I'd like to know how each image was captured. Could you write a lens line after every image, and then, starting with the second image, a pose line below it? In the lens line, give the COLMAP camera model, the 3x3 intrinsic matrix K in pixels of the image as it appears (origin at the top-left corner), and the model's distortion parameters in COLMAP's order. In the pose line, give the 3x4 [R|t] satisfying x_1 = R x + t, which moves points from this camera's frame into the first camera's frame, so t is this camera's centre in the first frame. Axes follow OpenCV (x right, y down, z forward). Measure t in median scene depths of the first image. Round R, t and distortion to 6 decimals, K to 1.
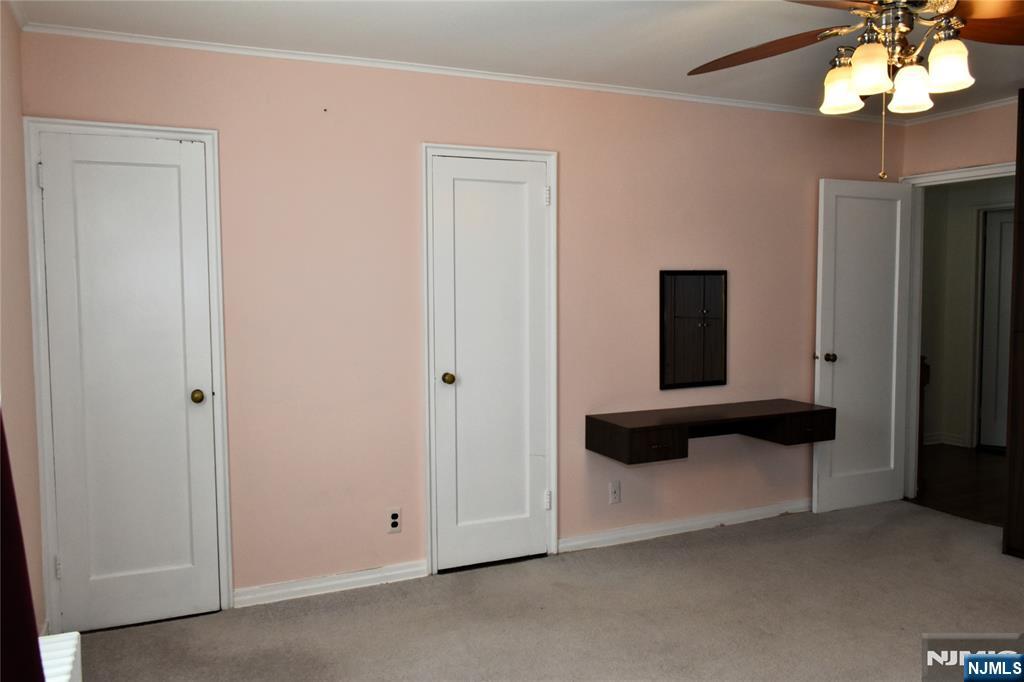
lens RADIAL K [[806.9, 0, 512.0], [0, 806.9, 341.0], [0, 0, 1]] dist [-0.003672, -0.001542]
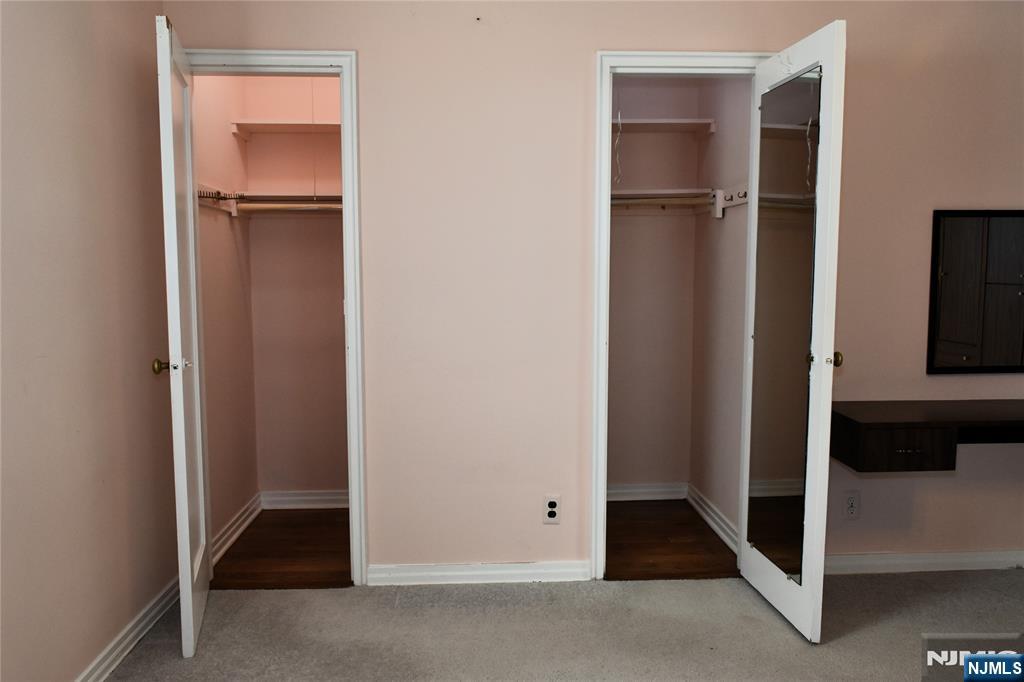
lens RADIAL K [[806.9, 0, 512.0], [0, 806.9, 341.0], [0, 0, 1]] dist [-0.003672, -0.001542]
pose [[0.927137, 0.042526, -0.372301, 0.129443], [-0.030199, 0.998787, 0.038884, 0.016361], [0.373503, -0.024808, 0.927297, 0.221562]]
